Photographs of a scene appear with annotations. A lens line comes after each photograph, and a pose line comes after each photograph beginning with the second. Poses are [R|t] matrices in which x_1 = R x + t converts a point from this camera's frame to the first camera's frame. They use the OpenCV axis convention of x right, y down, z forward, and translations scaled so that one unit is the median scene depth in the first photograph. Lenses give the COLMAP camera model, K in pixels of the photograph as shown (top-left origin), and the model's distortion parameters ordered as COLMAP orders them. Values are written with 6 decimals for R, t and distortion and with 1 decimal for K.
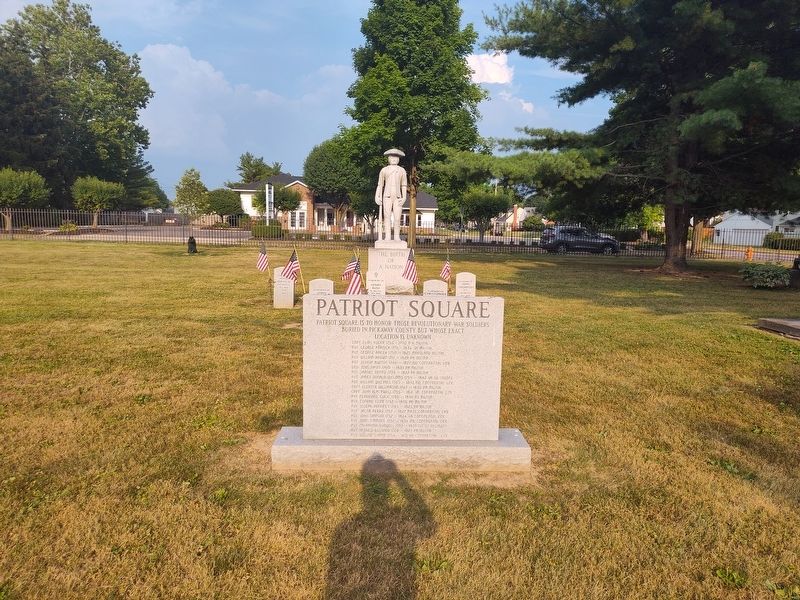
lens RADIAL K [[590.9, 0, 400.0], [0, 590.9, 300.0], [0, 0, 1]] dist [0.040357, -0.123327]
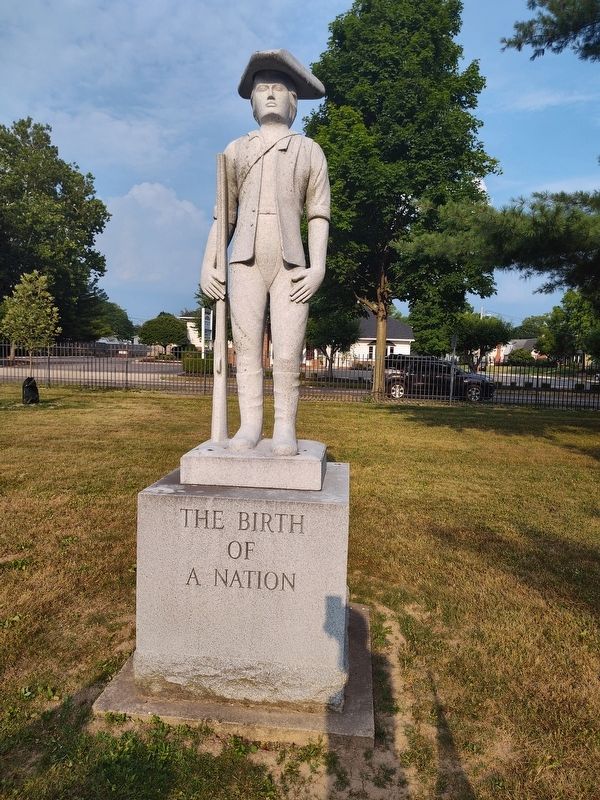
lens RADIAL K [[584.9, 0, 300.6], [0, 584.9, 429.1], [0, 0, 1]] dist [-0.003334, -0.001521]
pose [[0.992597, 0.022252, -0.119396, 0.005939], [-0.022651, 0.999741, -0.001990, -0.021434], [0.119320, 0.004680, 0.992845, 0.153136]]
